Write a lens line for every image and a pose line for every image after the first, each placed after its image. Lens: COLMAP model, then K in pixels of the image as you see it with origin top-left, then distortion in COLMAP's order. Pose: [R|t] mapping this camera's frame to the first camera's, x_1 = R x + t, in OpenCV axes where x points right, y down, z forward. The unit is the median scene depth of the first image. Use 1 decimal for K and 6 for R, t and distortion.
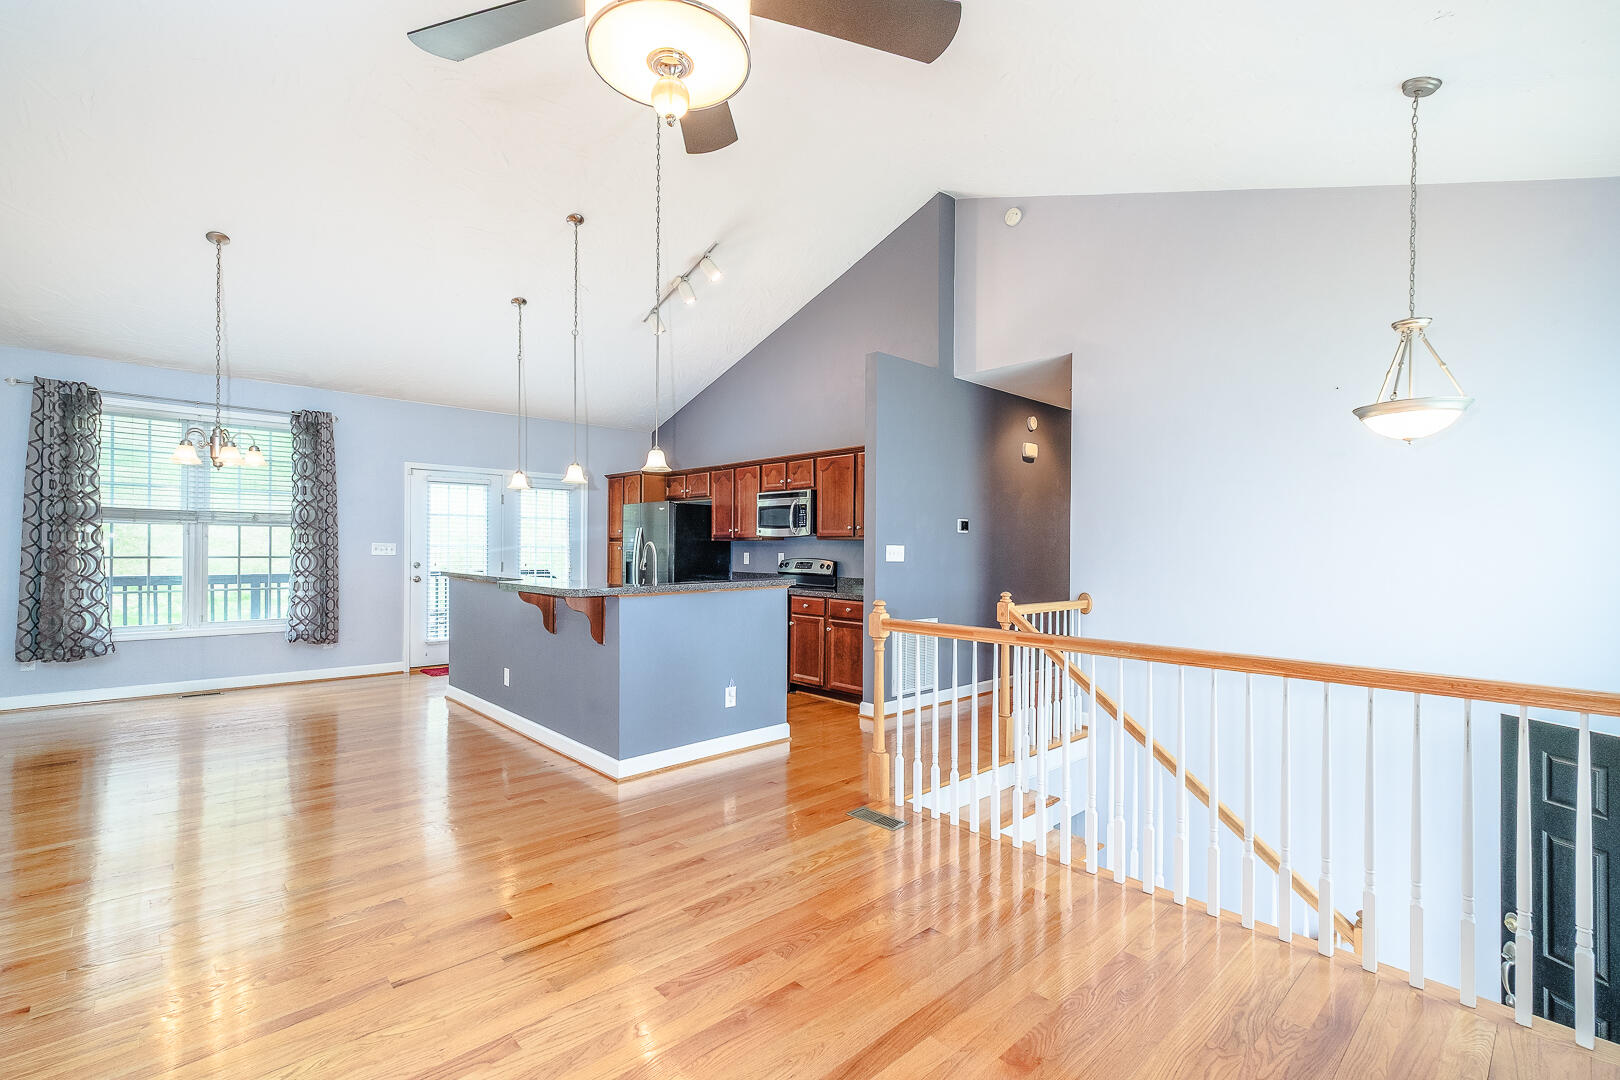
lens RADIAL K [[729.8, 0, 797.3], [0, 729.8, 551.3], [0, 0, 1]] dist [0.026750, 0.000408]
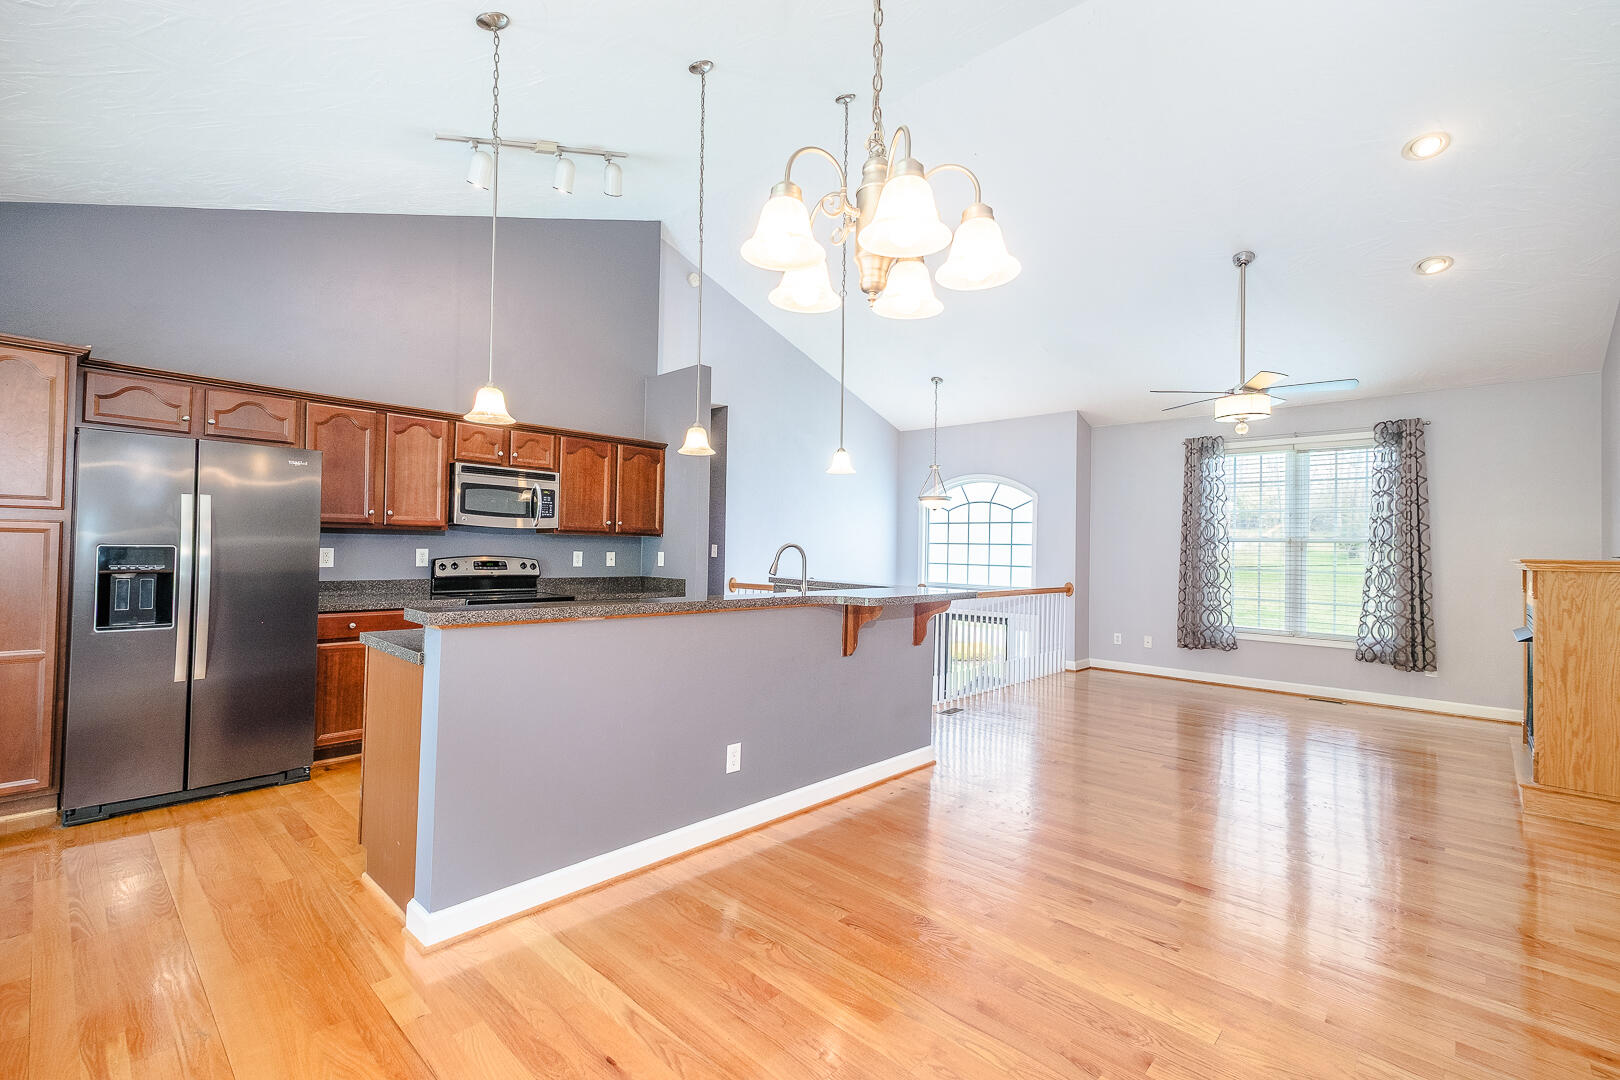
lens RADIAL K [[729.8, 0, 790.9], [0, 729.8, 534.5], [0, 0, 1]] dist [0.026750, 0.000408]
pose [[-0.089201, 0.008742, 0.995975, -0.827522], [-0.019163, 0.999761, -0.010492, -0.011723], [-0.995829, -0.020022, -0.089012, 0.811431]]
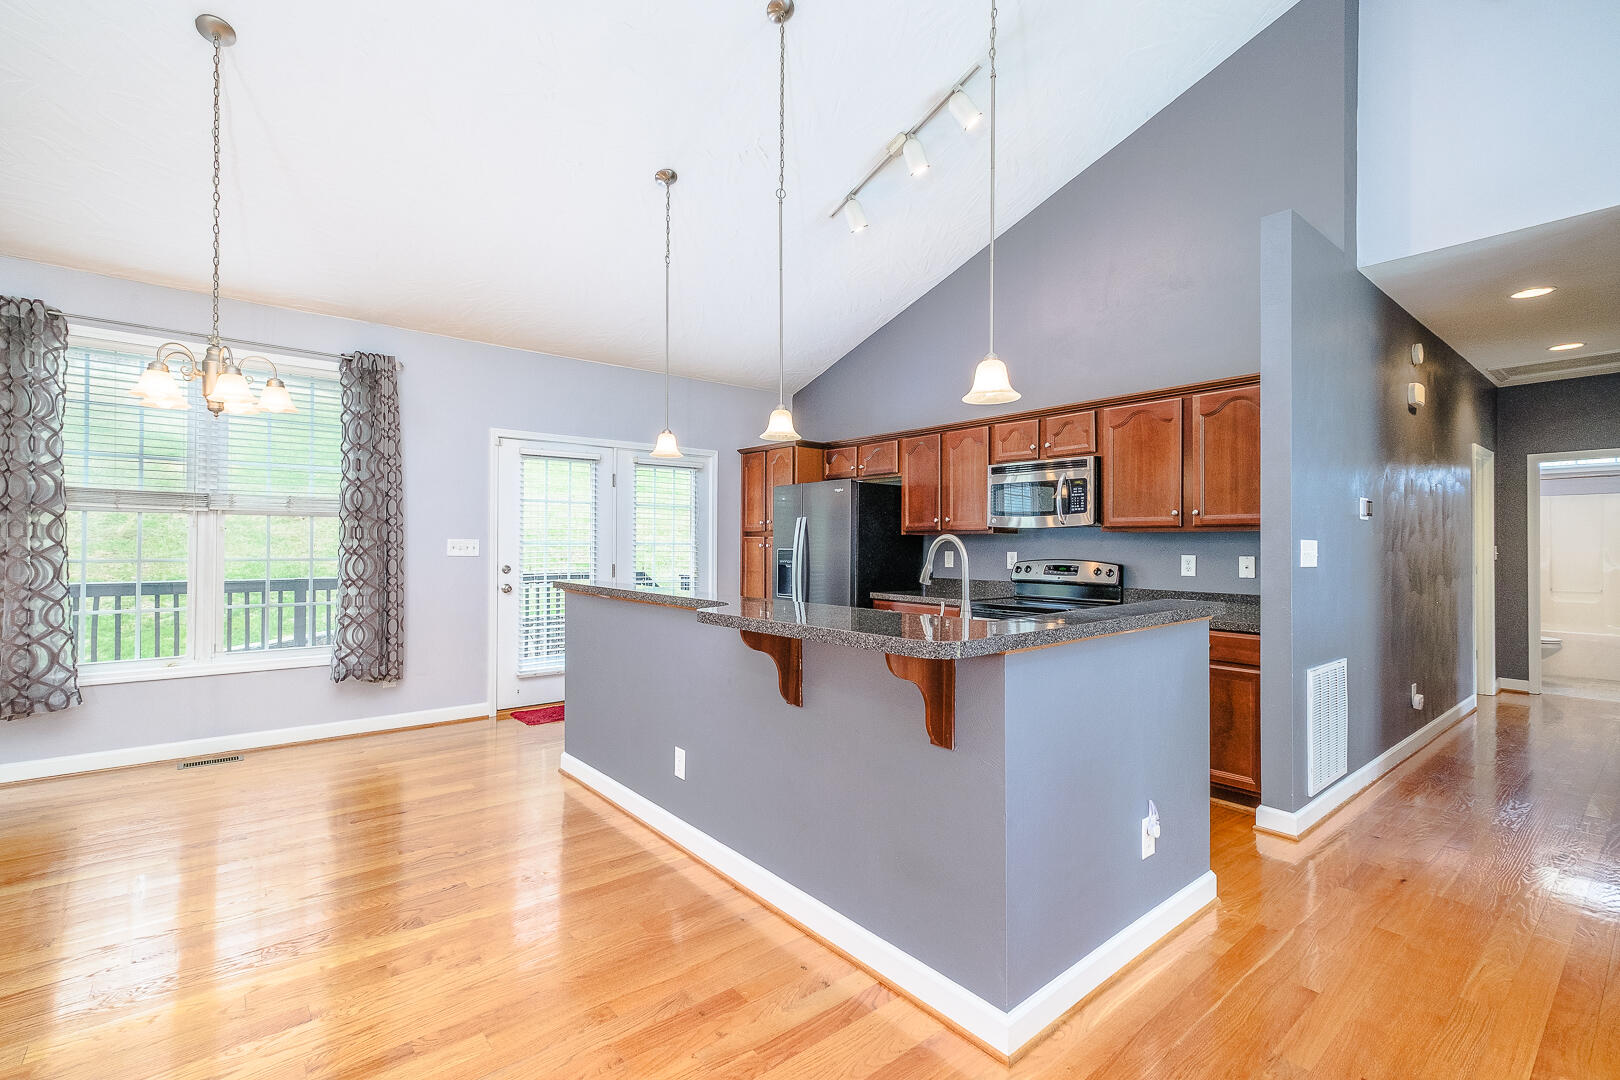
lens RADIAL K [[729.8, 0, 800.0], [0, 729.8, 540.4], [0, 0, 1]] dist [0.026750, 0.000408]
pose [[0.998655, -0.002599, -0.051784, -0.212758], [0.002159, 0.999961, -0.008554, -0.003302], [0.051804, 0.008431, 0.998622, 0.324995]]
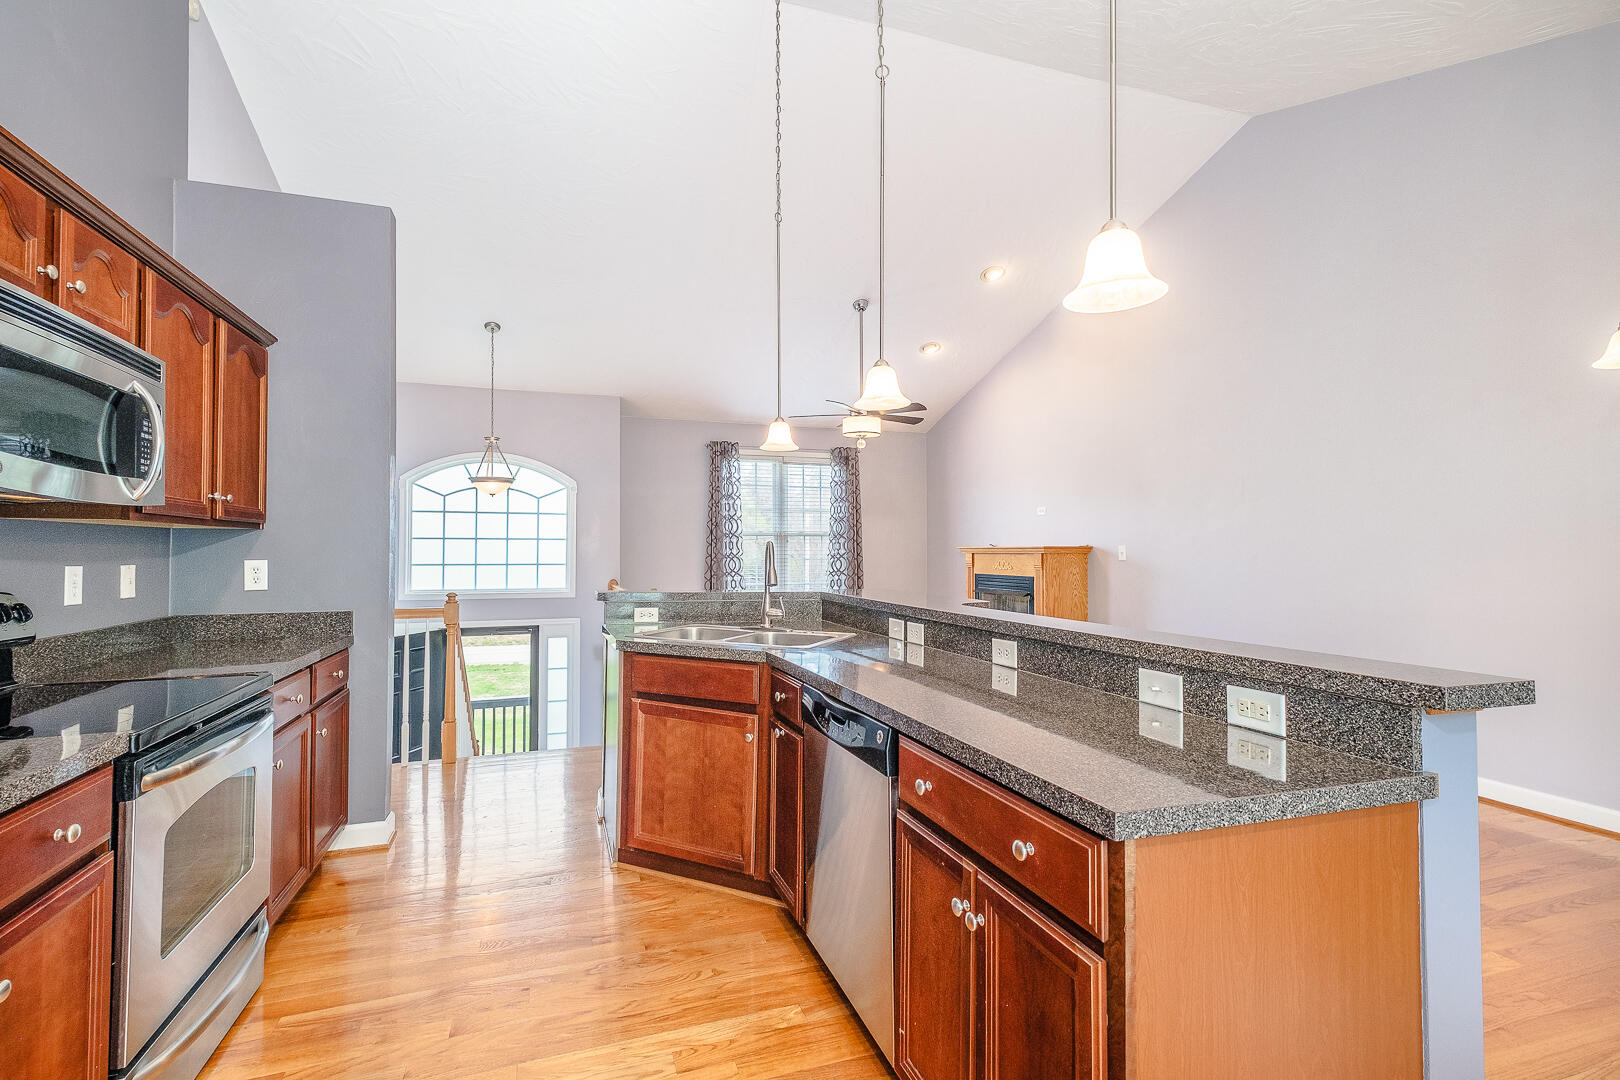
lens RADIAL K [[729.8, 0, 810.8], [0, 729.8, 535.4], [0, 0, 1]] dist [0.026750, 0.000408]
pose [[-0.923513, -0.001521, 0.383565, -0.366873], [-0.007873, 0.999857, -0.014990, -0.006998], [-0.383487, -0.016864, -0.923392, 1.188909]]
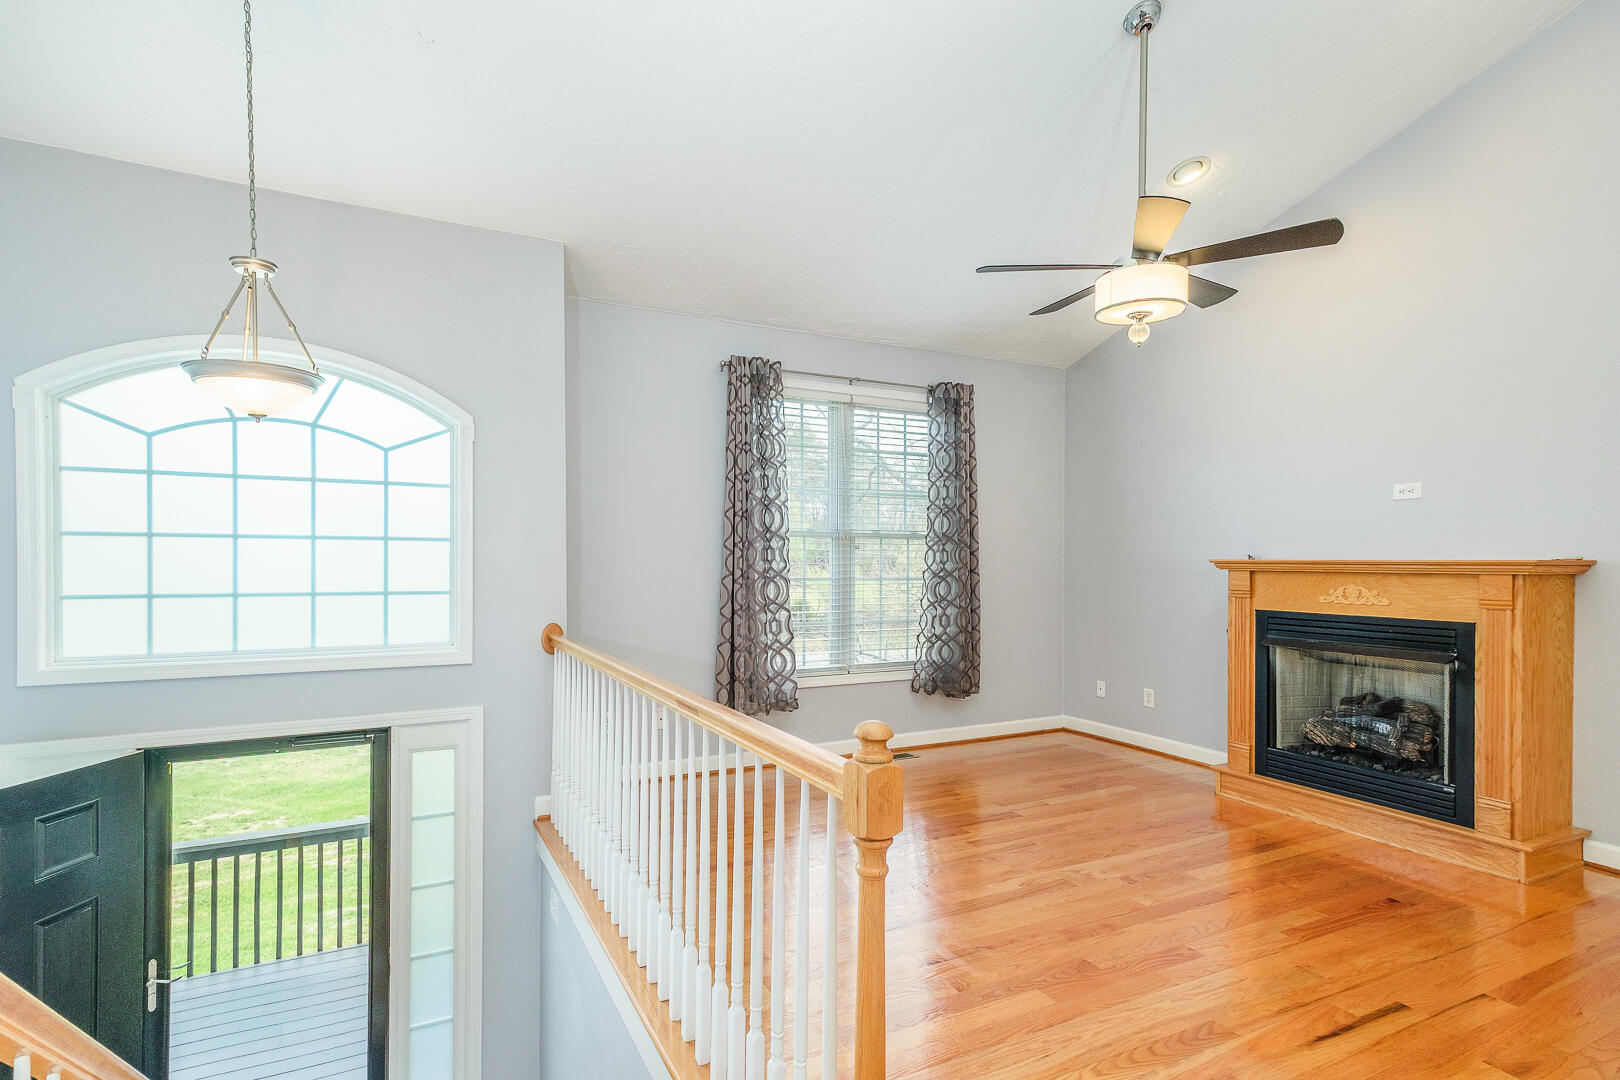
lens RADIAL K [[796.8, 0, 812.3], [0, 796.8, 573.5], [0, 0, 1]] dist [0.016109, -0.000201]
pose [[-0.968781, -0.016338, 0.247381, 0.027559], [-0.011839, 0.999737, 0.019662, -0.004828], [-0.247637, 0.016119, -0.968719, 0.774980]]
